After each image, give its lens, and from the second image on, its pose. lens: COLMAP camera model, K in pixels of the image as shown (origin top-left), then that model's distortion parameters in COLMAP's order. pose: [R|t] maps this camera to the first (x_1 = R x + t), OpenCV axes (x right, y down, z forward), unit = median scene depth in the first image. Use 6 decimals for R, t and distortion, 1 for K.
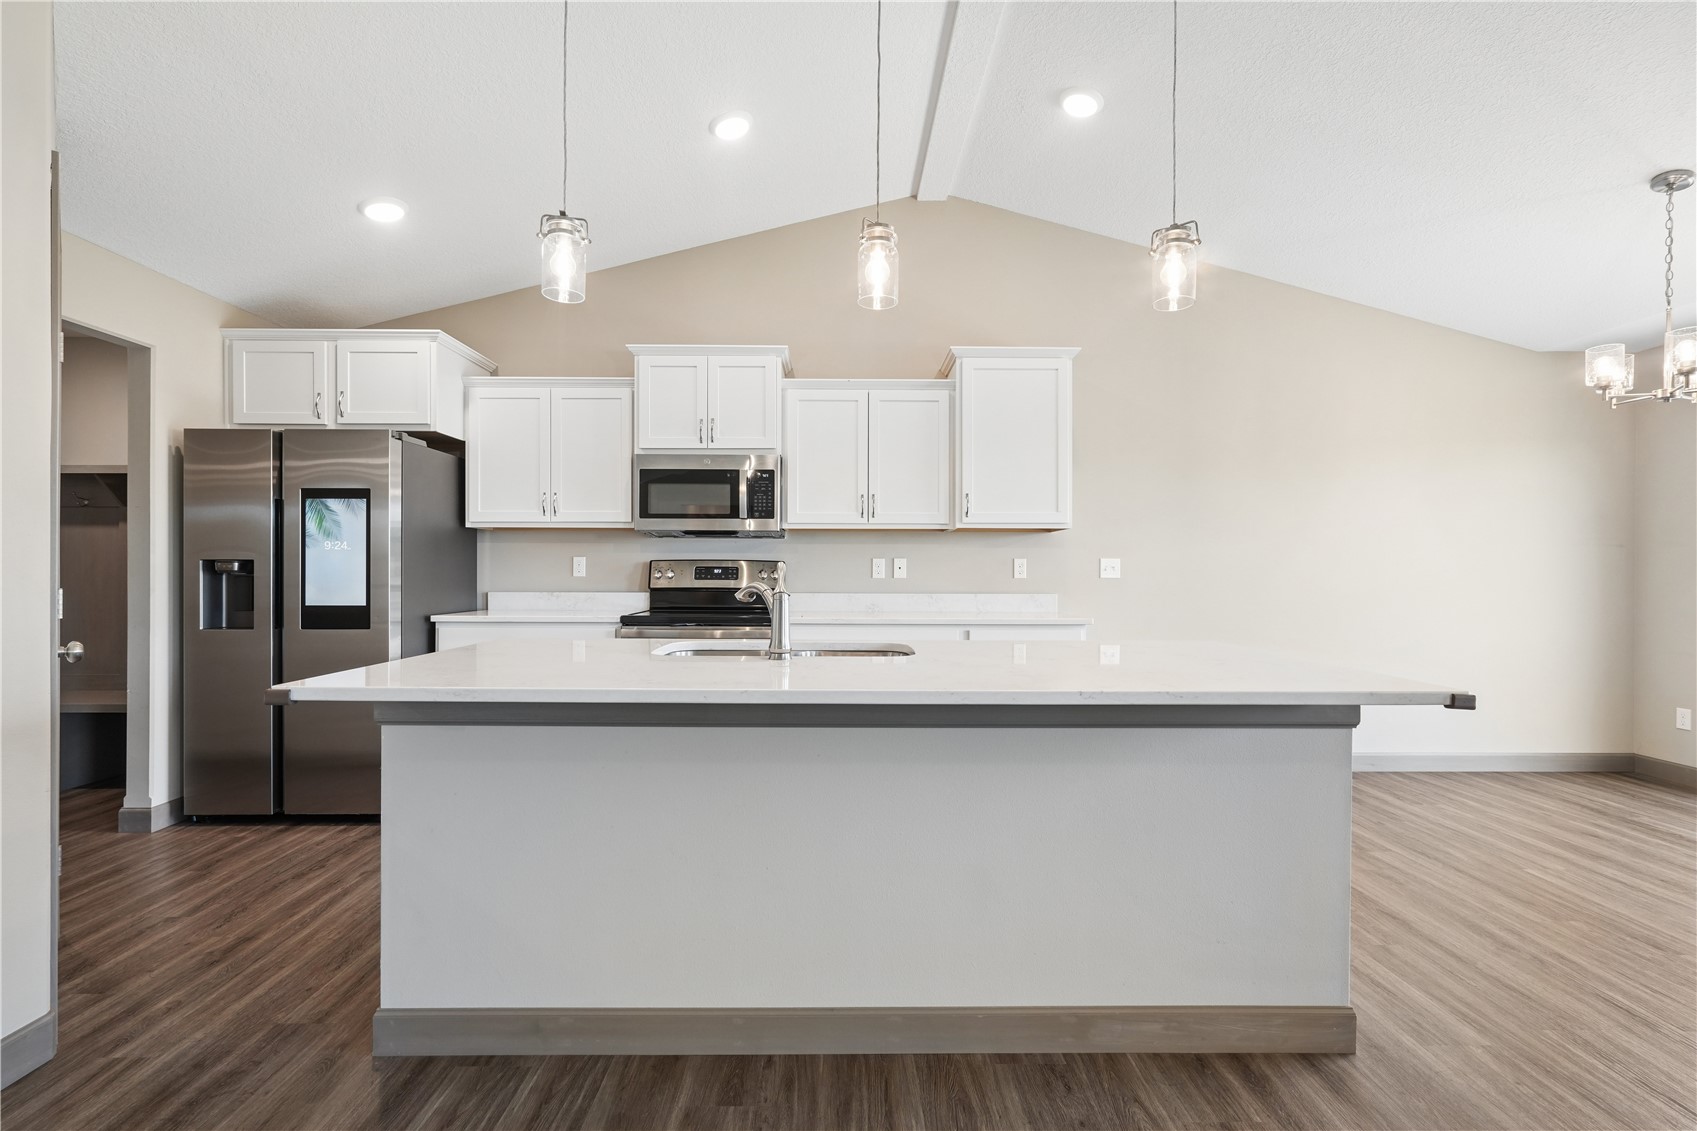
lens RADIAL K [[762.1, 0, 844.4], [0, 762.1, 571.6], [0, 0, 1]] dist [-0.001173, -0.000049]
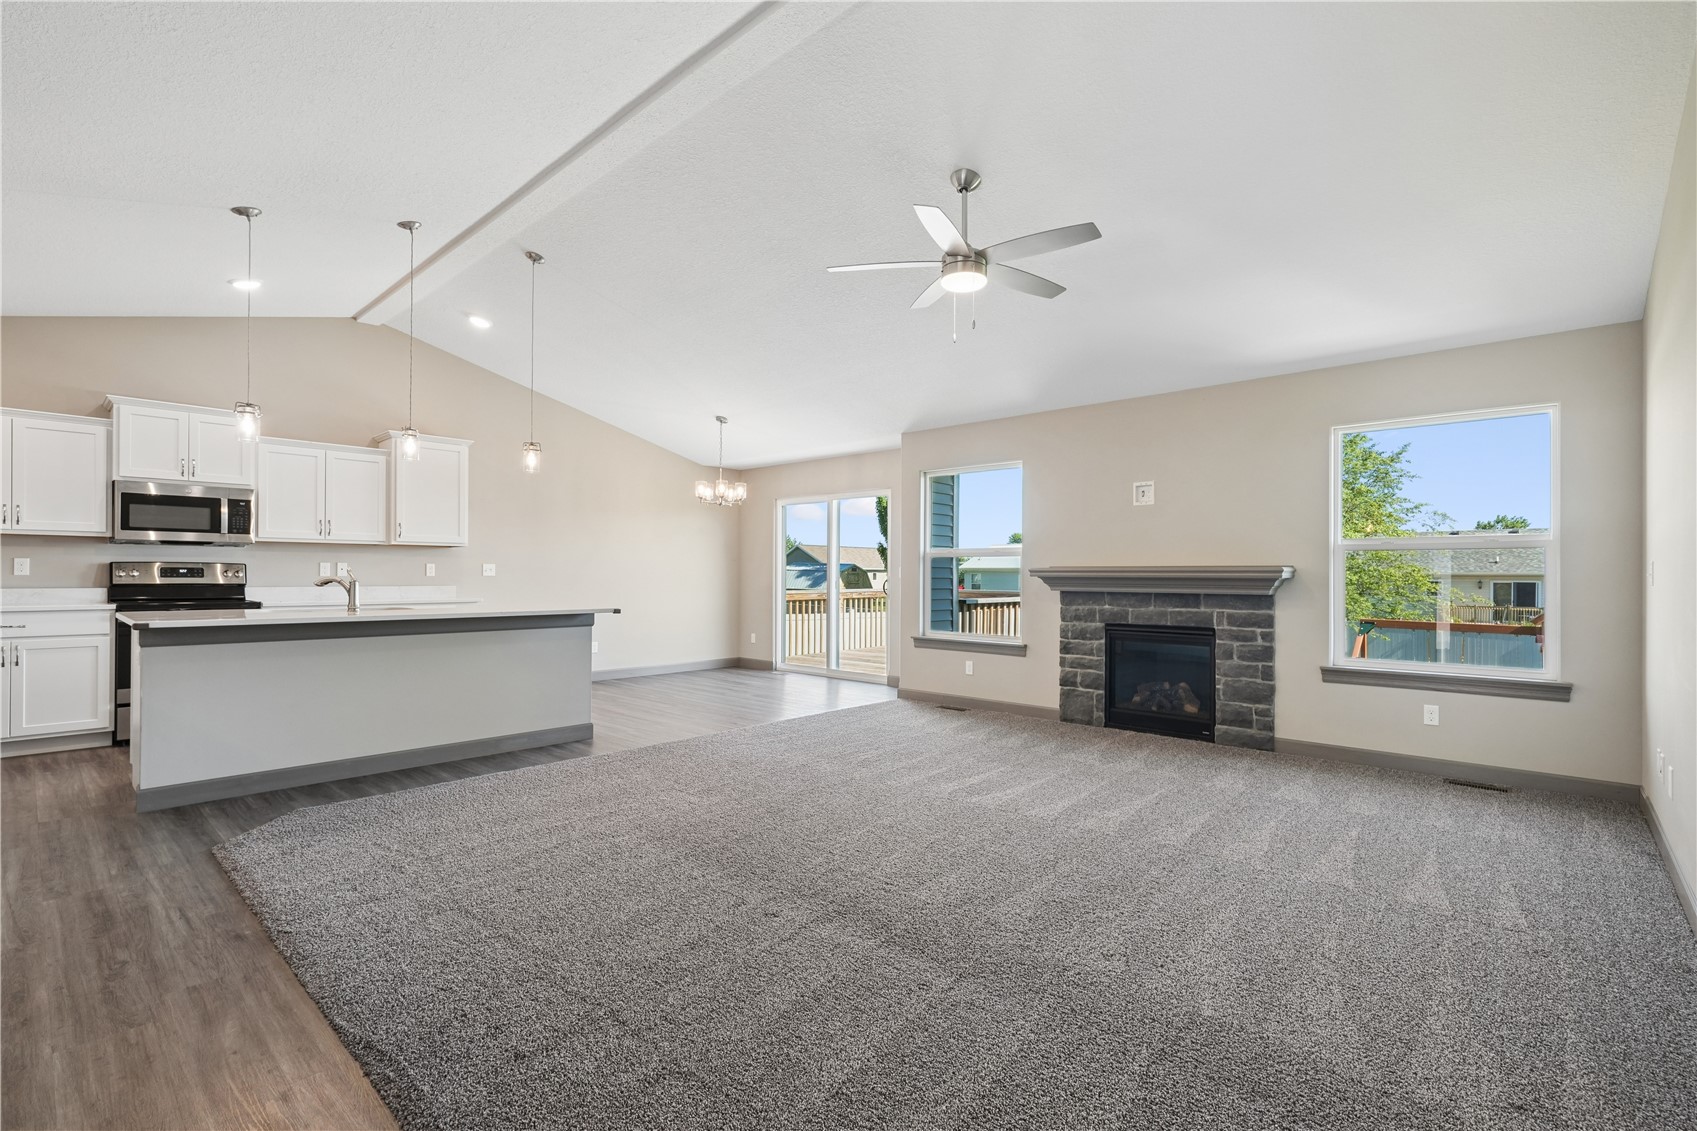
lens RADIAL K [[775.3, 0, 850.6], [0, 775.3, 572.5], [0, 0, 1]] dist [-0.003958, -0.000034]
pose [[0.687814, 0.001623, 0.725885, -0.369876], [-0.001498, 0.999999, -0.000816, 0.001572], [-0.725885, -0.000526, 0.687816, -0.810559]]
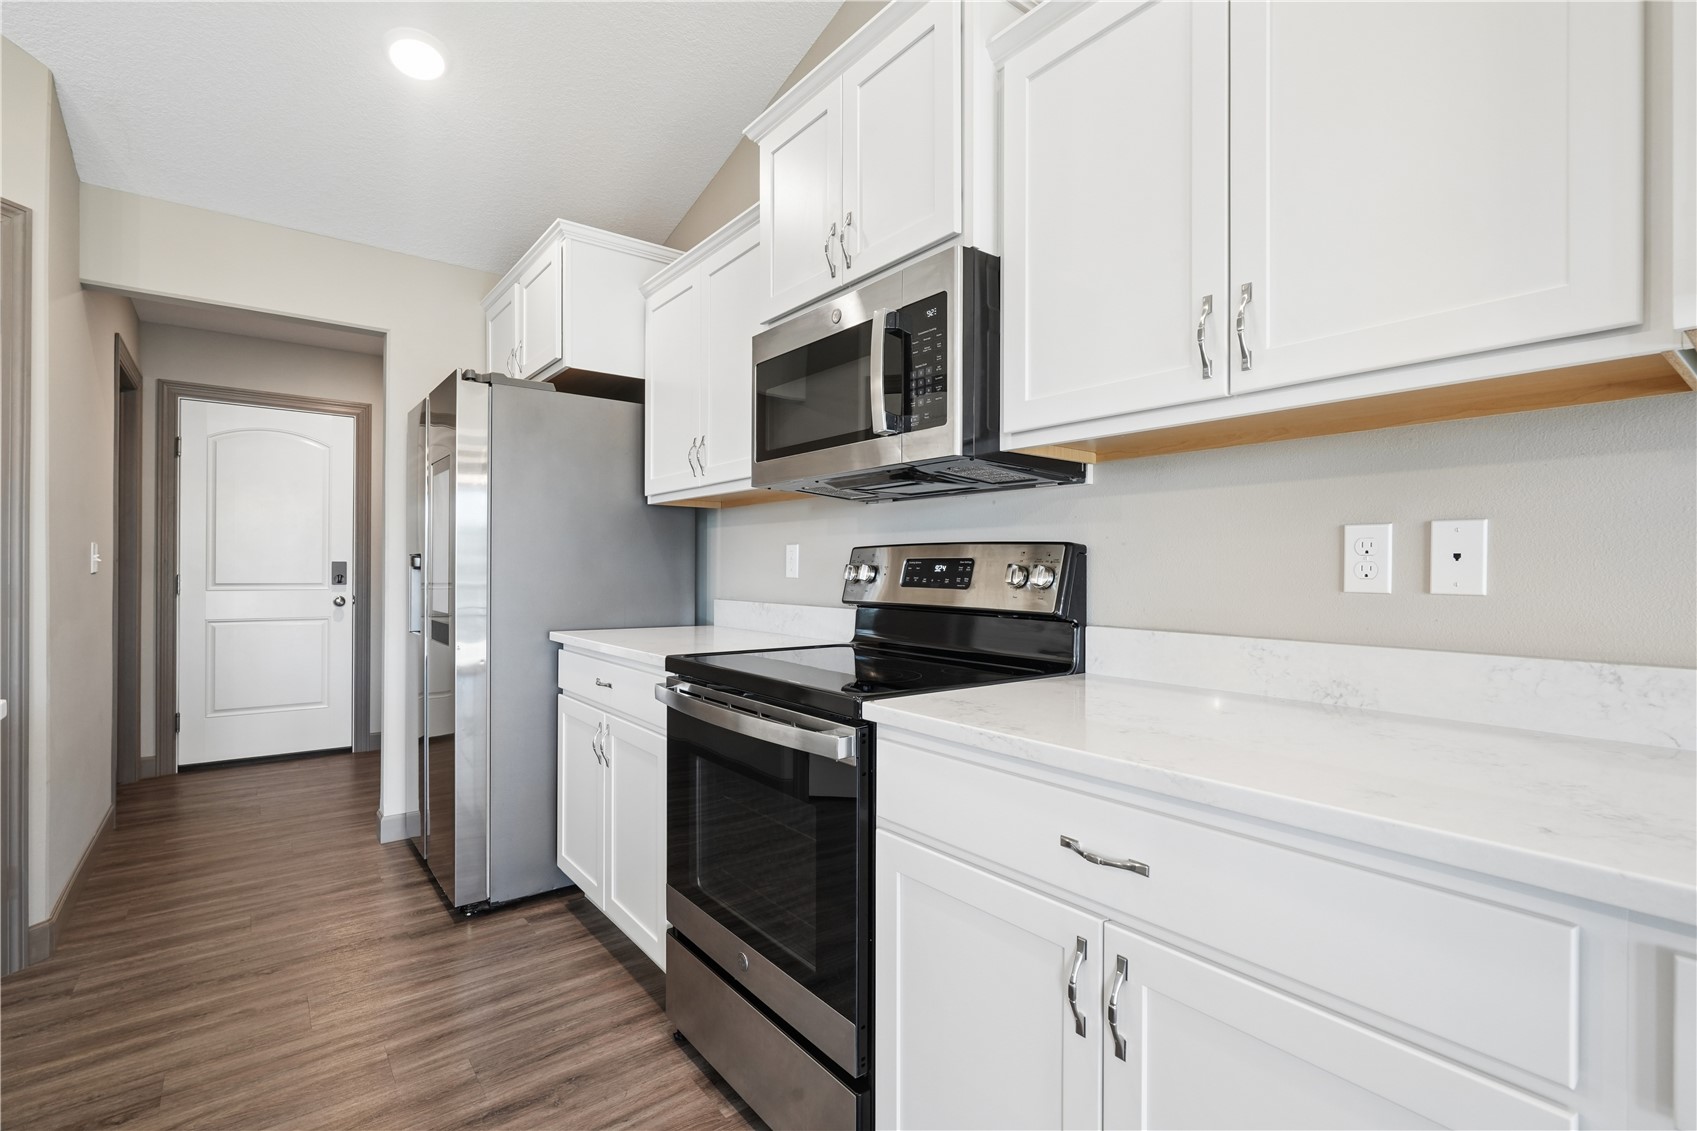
lens RADIAL K [[775.3, 0, 850.6], [0, 775.3, 572.5], [0, 0, 1]] dist [-0.003958, -0.000034]
pose [[0.604225, 0.003683, -0.796805, 0.176467], [-0.004207, 0.999990, 0.001432, 0.001382], [0.796803, 0.002486, 0.604234, 0.741638]]
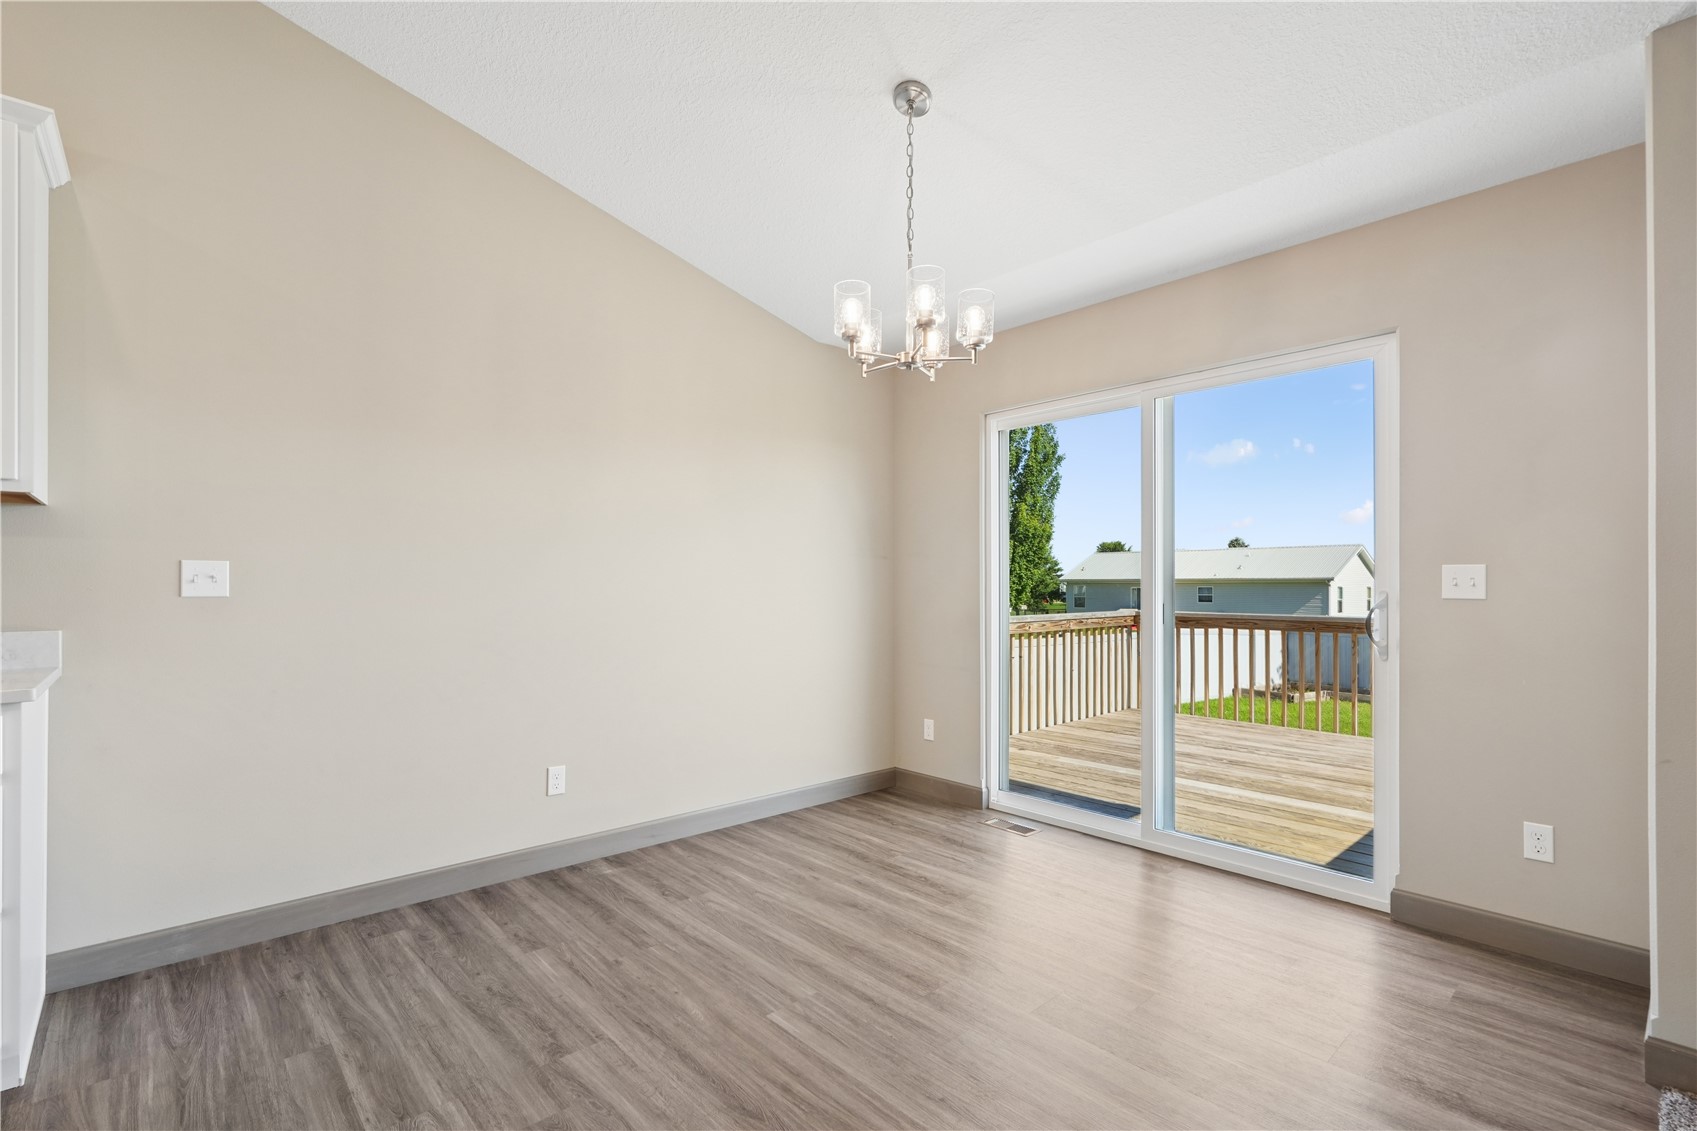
lens RADIAL K [[775.3, 0, 850.6], [0, 775.3, 572.5], [0, 0, 1]] dist [-0.003958, -0.000034]
pose [[0.745433, 0.008675, 0.666524, 0.358980], [0.003871, 0.999842, -0.017342, 0.002970], [-0.666569, 0.015508, 0.745282, 0.317513]]
